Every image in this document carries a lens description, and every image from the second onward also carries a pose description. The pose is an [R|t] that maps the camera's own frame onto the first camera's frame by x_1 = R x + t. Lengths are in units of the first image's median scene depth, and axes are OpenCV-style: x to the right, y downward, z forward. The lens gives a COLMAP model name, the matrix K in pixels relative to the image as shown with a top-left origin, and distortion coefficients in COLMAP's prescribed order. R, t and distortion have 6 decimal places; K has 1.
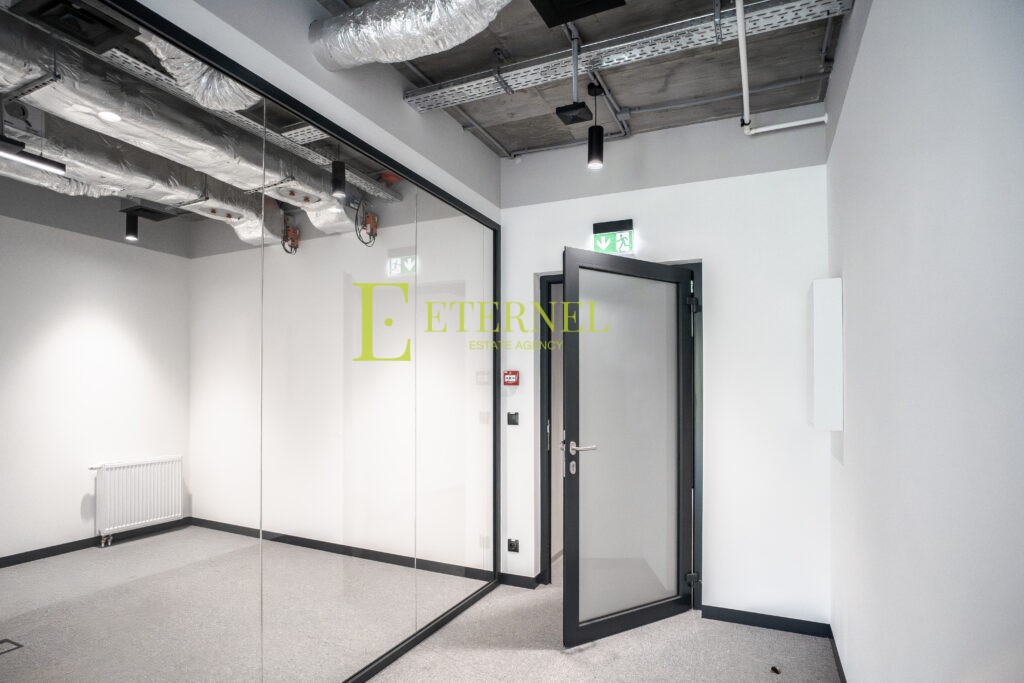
lens RADIAL K [[537.7, 0, 485.1], [0, 537.7, 401.1], [0, 0, 1]] dist [-0.000083, 0.010491]
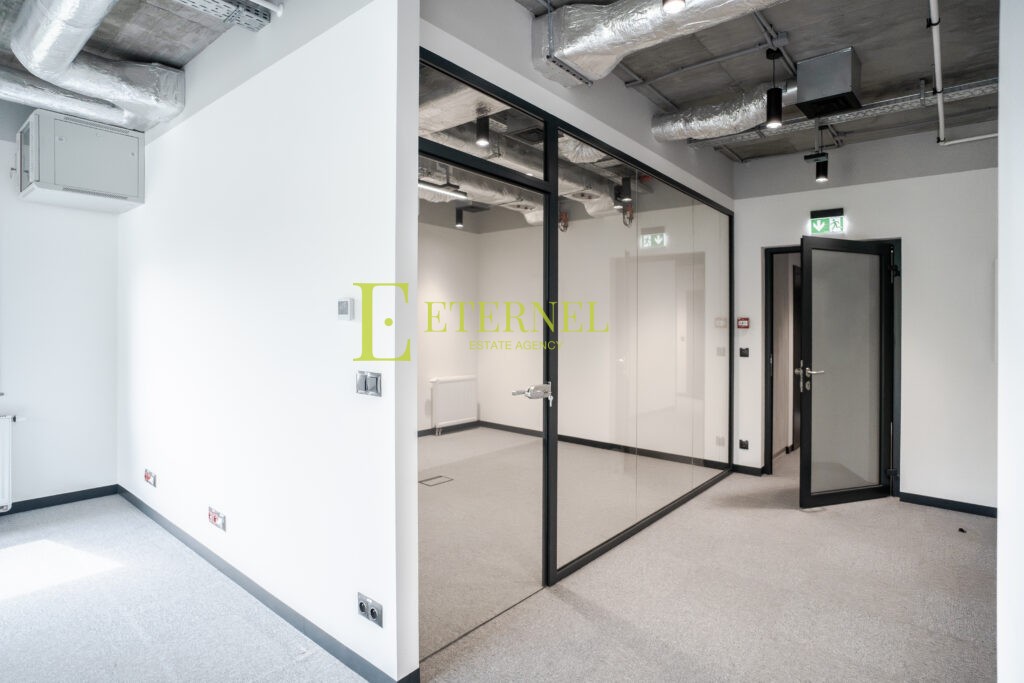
lens RADIAL K [[537.7, 0, 514.4], [0, 537.7, 333.7], [0, 0, 1]] dist [-0.000083, 0.010491]
pose [[0.980928, 0.009749, -0.194129, -0.259235], [-0.011039, 0.999924, -0.005562, -0.002031], [0.194060, 0.007599, 0.980960, -0.469730]]
